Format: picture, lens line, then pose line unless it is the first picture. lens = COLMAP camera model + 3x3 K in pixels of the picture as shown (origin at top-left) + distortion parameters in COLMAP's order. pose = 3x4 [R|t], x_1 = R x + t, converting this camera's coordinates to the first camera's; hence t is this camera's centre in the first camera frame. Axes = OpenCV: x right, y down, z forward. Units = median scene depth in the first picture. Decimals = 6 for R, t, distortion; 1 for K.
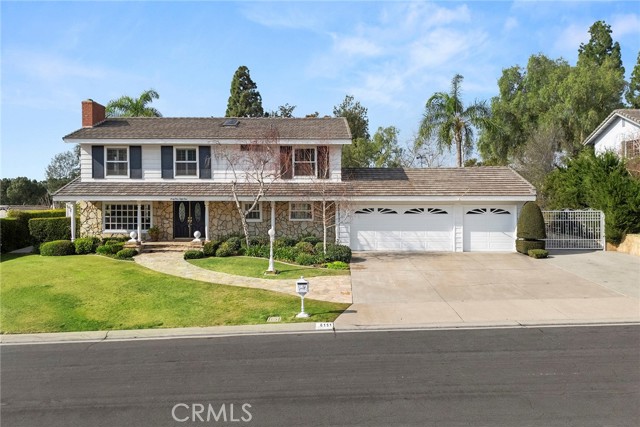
lens RADIAL K [[539.0, 0, 320.9], [0, 539.0, 199.7], [0, 0, 1]] dist [0.035355, -0.000034]
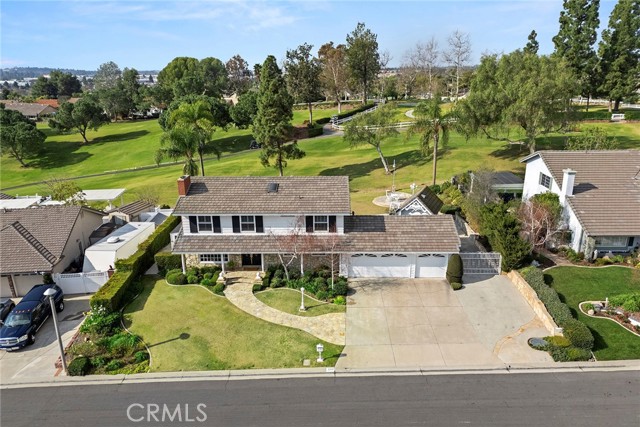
lens RADIAL K [[483.3, 0, 334.7], [0, 483.3, 212.1], [0, 0, 1]] dist [0.049985, -0.003412]
pose [[0.999980, -0.001230, -0.006152, 0.020932], [0.002948, 0.957759, 0.287556, -0.525578], [0.005539, -0.287569, 0.957744, -0.383467]]
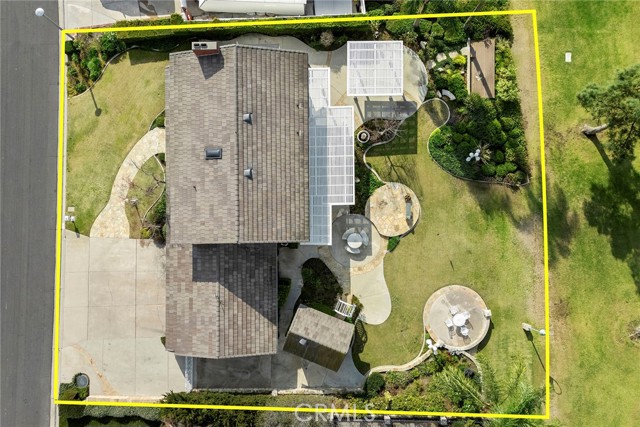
lens RADIAL K [[551.5, 0, 322.3], [0, 551.5, 232.7], [0, 0, 1]] dist [0.043364, -0.007784]
pose [[0.001139, 0.999956, -0.009325, 0.042491], [0.032646, 0.009283, 0.999424, -1.639788], [0.999466, -0.001443, -0.032634, 1.465141]]
